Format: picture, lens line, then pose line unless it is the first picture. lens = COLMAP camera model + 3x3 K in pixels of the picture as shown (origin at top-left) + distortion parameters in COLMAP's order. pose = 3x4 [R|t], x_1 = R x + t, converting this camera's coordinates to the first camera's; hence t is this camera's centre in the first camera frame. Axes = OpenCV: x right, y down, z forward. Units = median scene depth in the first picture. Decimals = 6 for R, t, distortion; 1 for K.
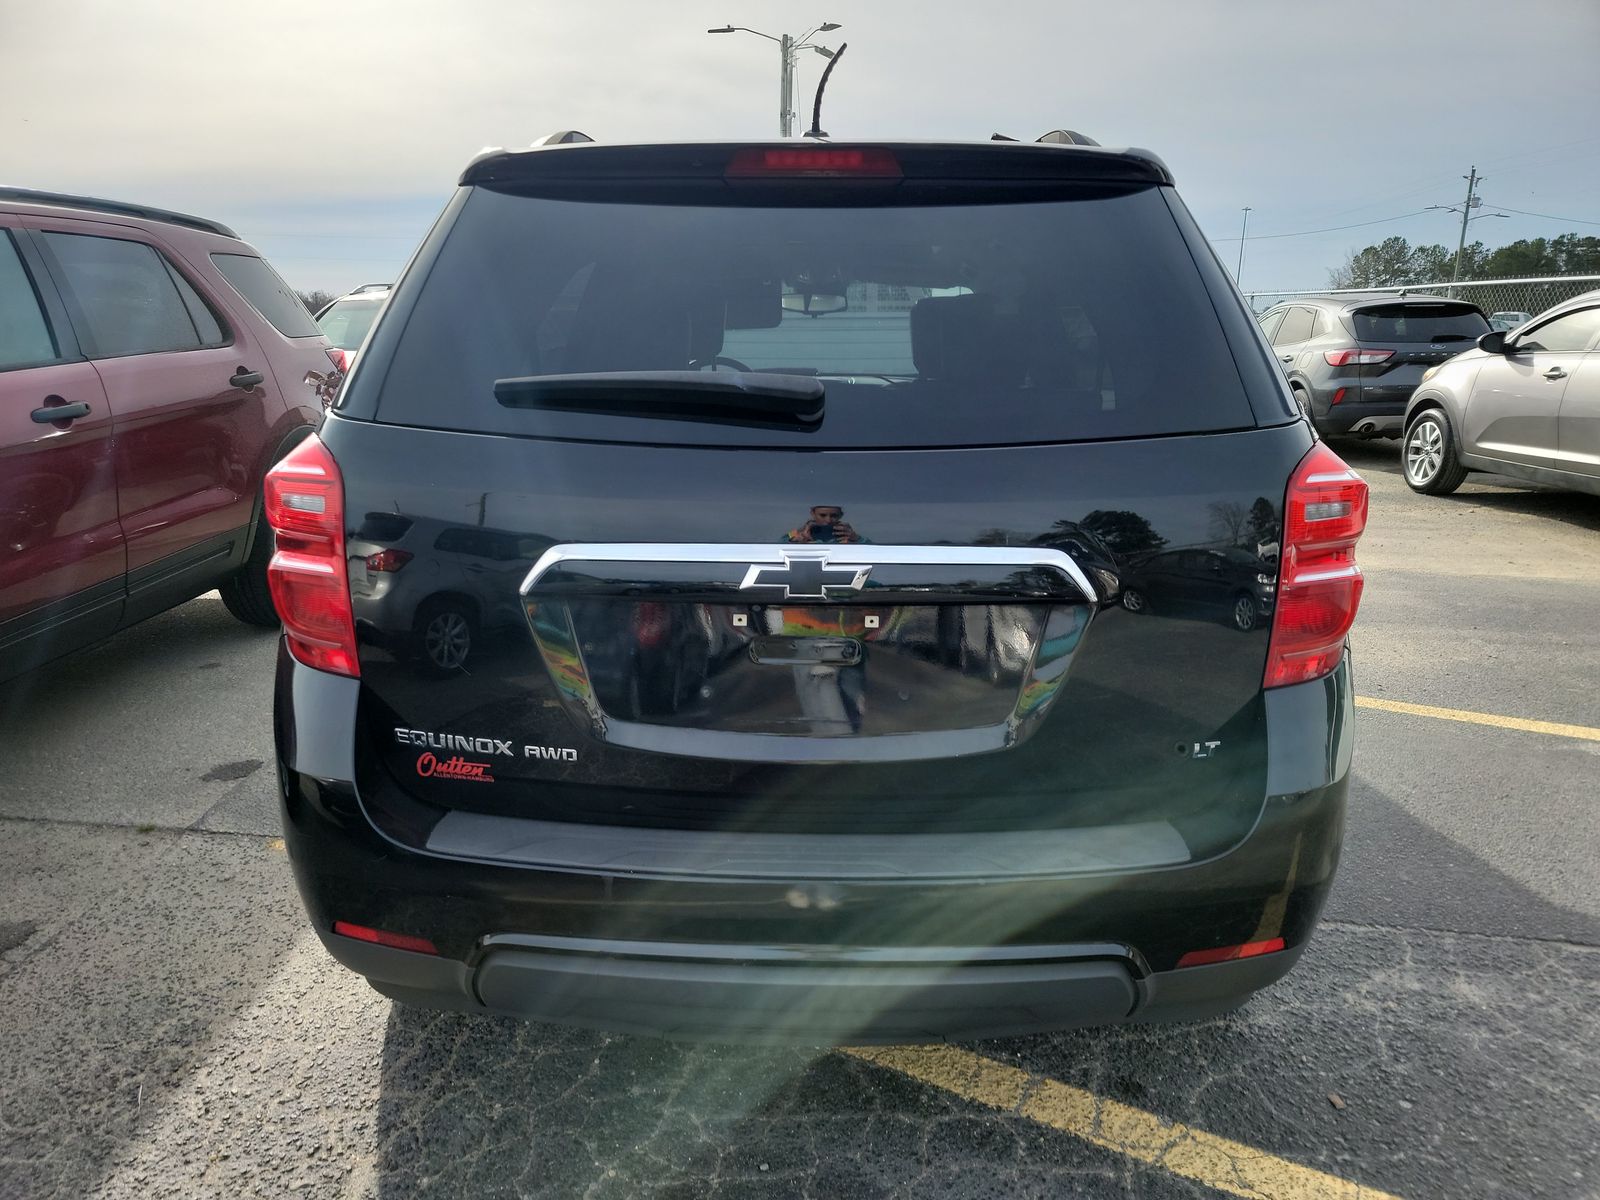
lens RADIAL K [[1128.3, 0, 798.3], [0, 1128.3, 612.0], [0, 0, 1]] dist [0.041384, -0.031069]
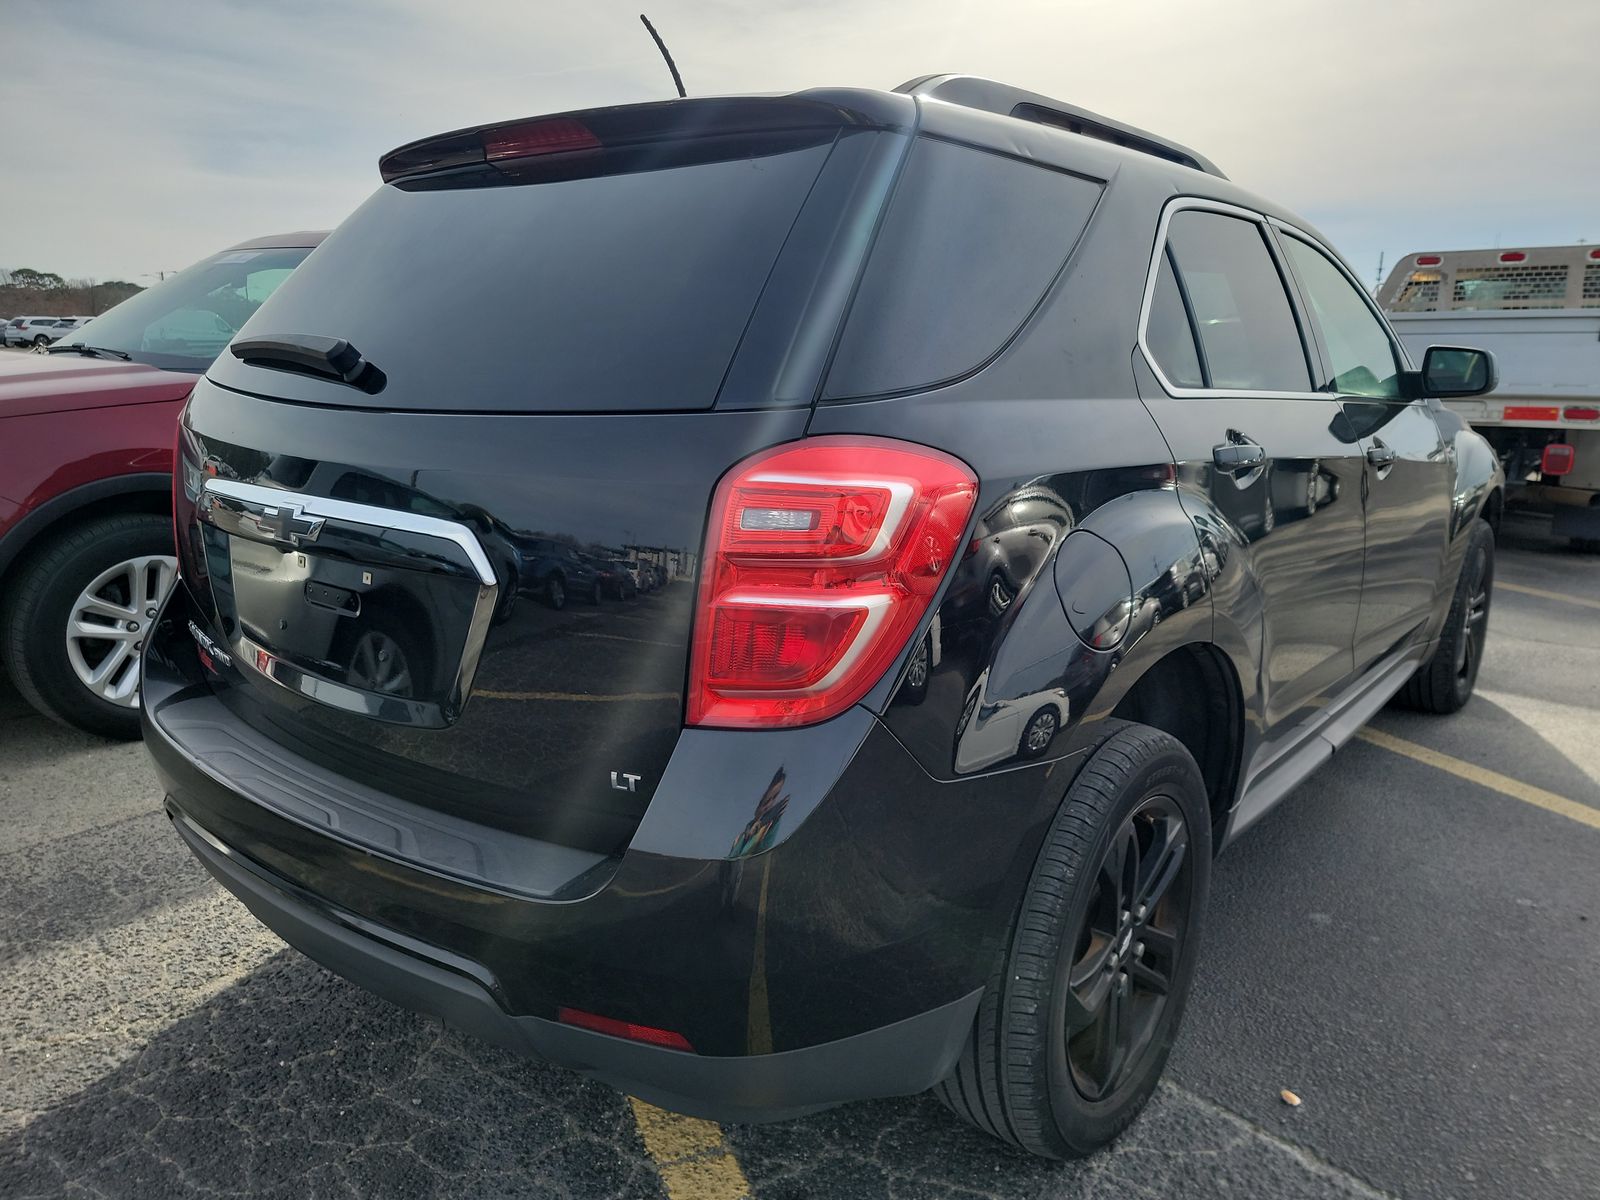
lens RADIAL K [[1128.3, 0, 806.3], [0, 1128.3, 604.1], [0, 0, 1]] dist [0.041384, -0.031069]
pose [[0.801263, 0.139605, -0.581797, 0.940680], [-0.154335, 0.987716, 0.024455, -0.052215], [0.578064, 0.070197, 0.812966, 0.379176]]
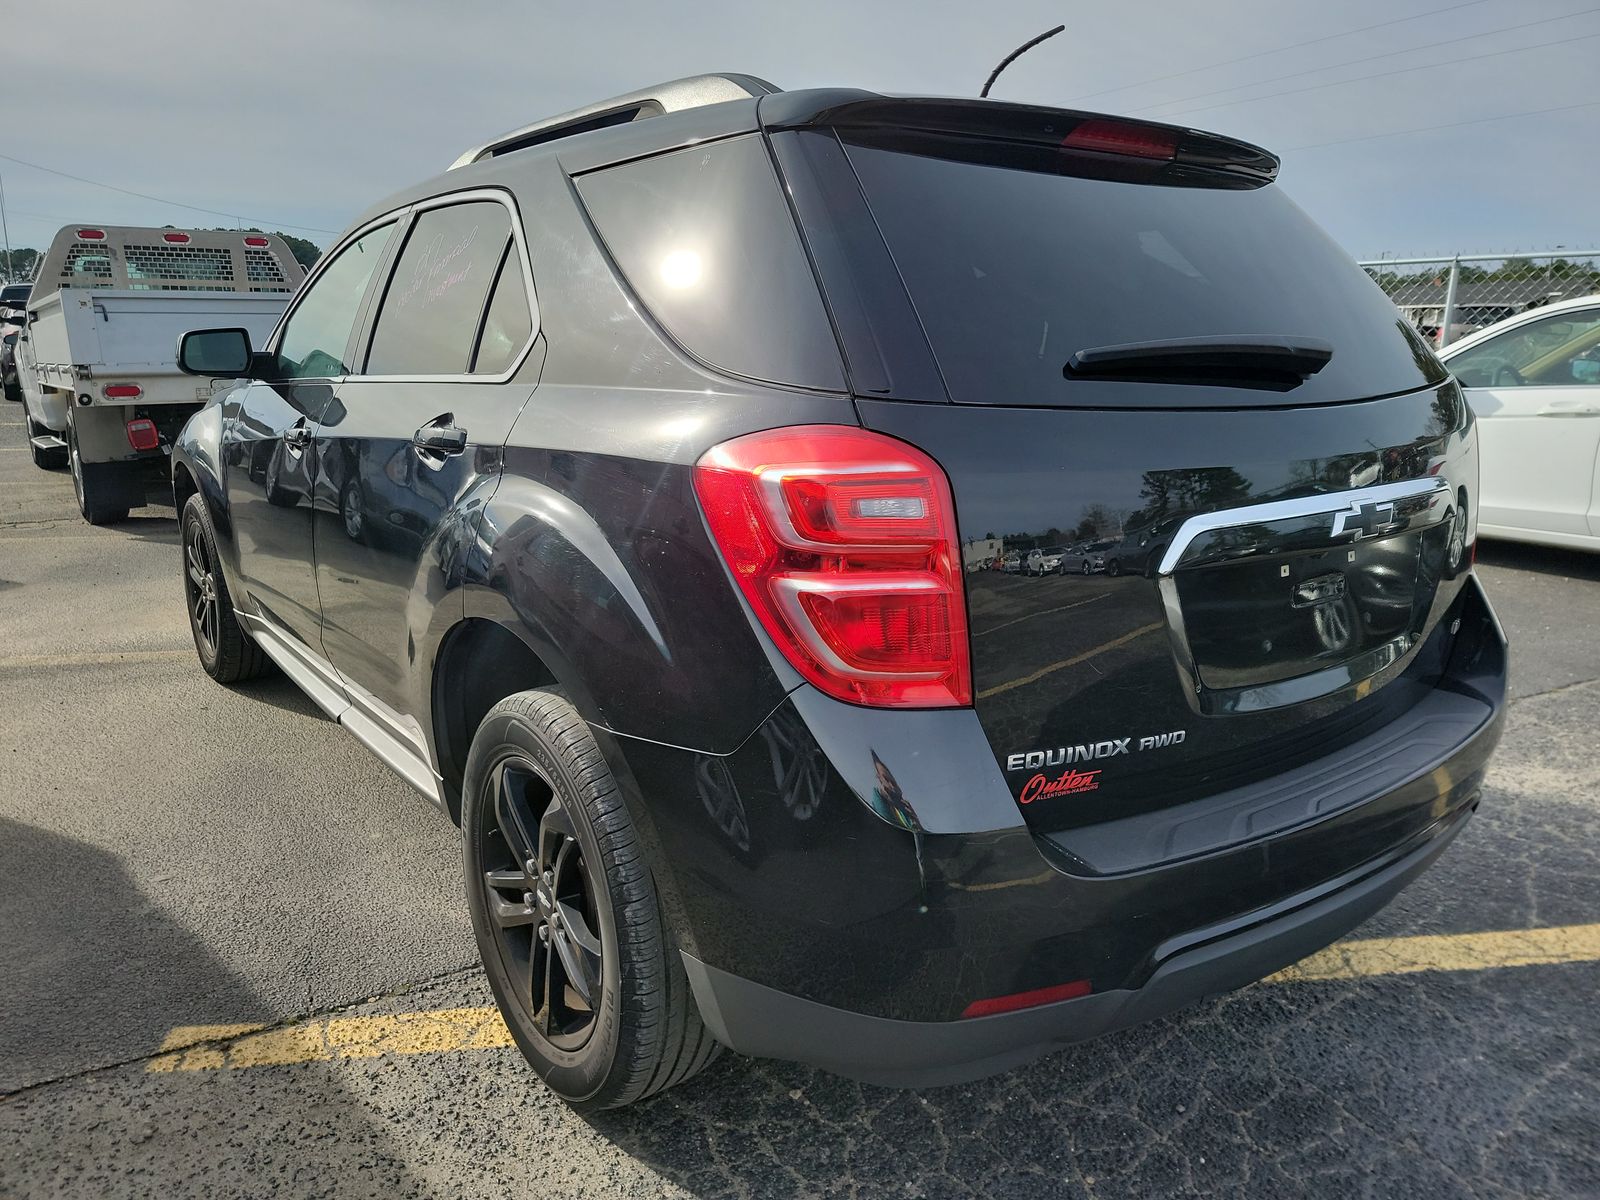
lens RADIAL K [[1128.3, 0, 803.0], [0, 1128.3, 592.4], [0, 0, 1]] dist [0.041384, -0.031069]
pose [[0.785780, -0.146231, 0.600971, -0.998563], [0.155280, 0.987171, 0.037172, -0.078621], [-0.598697, 0.064109, 0.798406, 0.408155]]
